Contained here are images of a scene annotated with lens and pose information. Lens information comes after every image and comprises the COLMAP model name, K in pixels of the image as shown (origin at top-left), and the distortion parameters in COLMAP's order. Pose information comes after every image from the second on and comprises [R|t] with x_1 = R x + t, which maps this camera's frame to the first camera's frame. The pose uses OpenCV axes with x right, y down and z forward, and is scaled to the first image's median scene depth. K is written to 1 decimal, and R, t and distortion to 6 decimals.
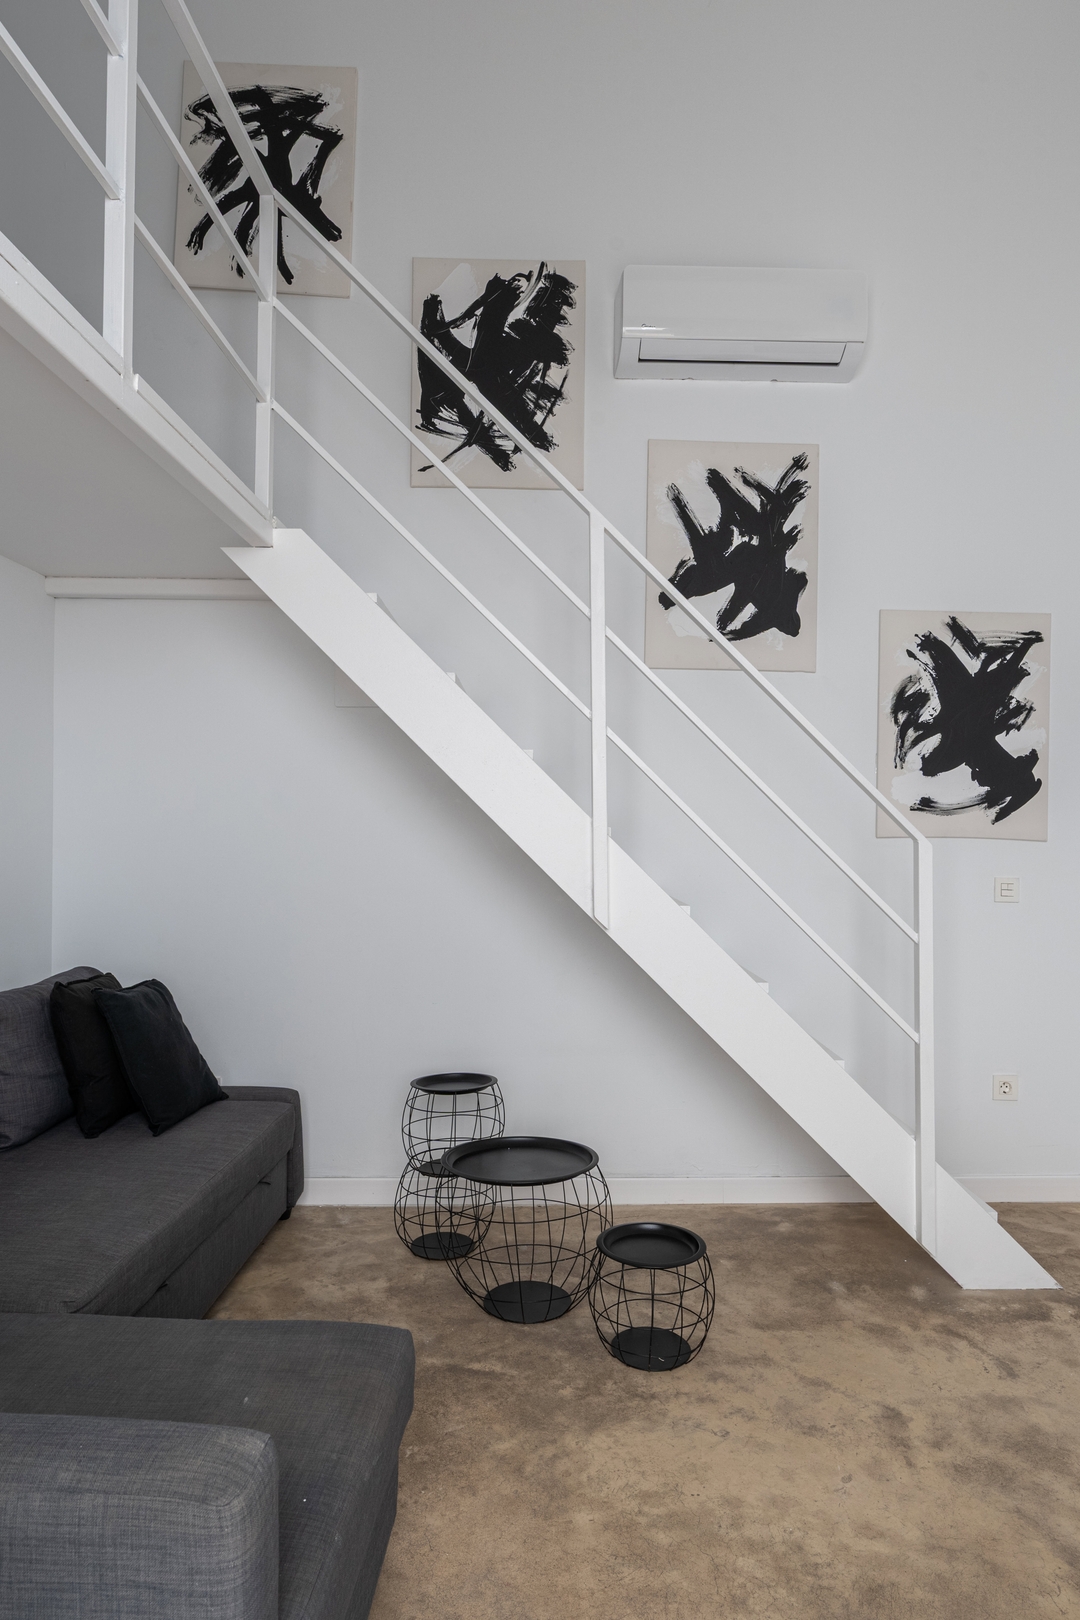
lens RADIAL K [[960.2, 0, 540.5], [0, 960.2, 820.1], [0, 0, 1]] dist [0.006048, 0.003671]
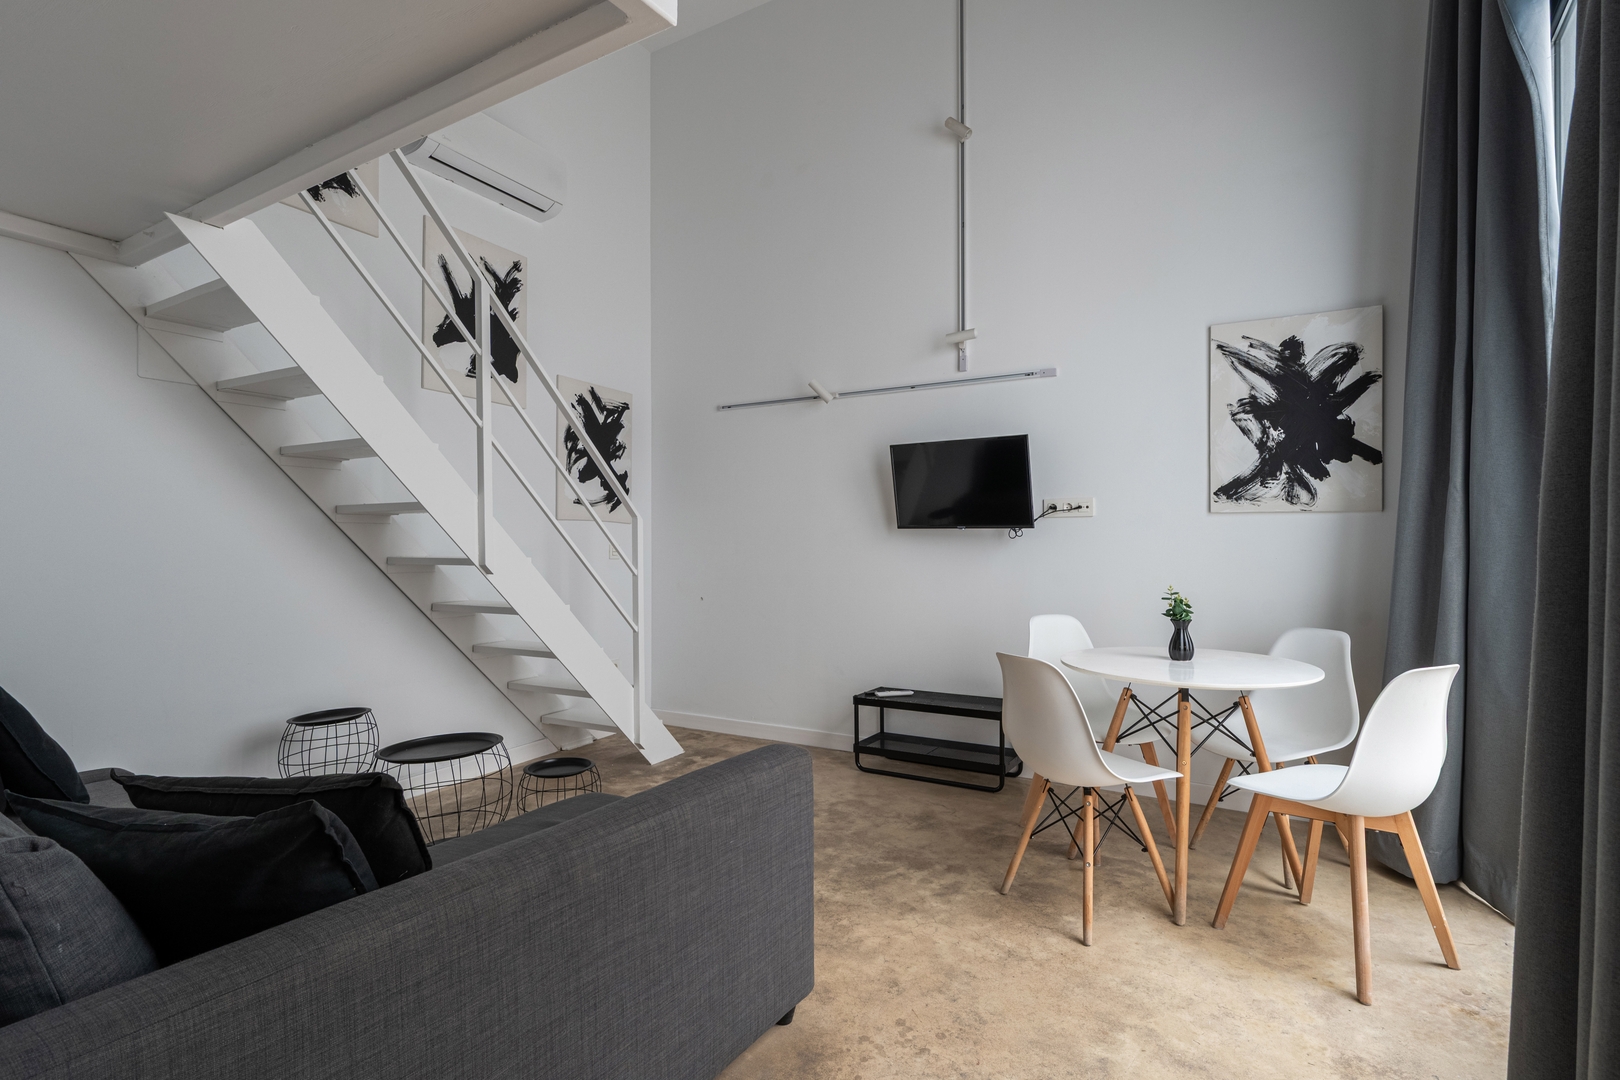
lens RADIAL K [[803.6, 0, 810.9], [0, 803.6, 540.6], [0, 0, 1]] dist [-0.000805, 0.000020]
pose [[0.480787, -0.007600, 0.876805, -0.602335], [0.004608, 0.999971, 0.006141, 0.045723], [-0.876826, 0.001088, 0.480807, 0.007300]]
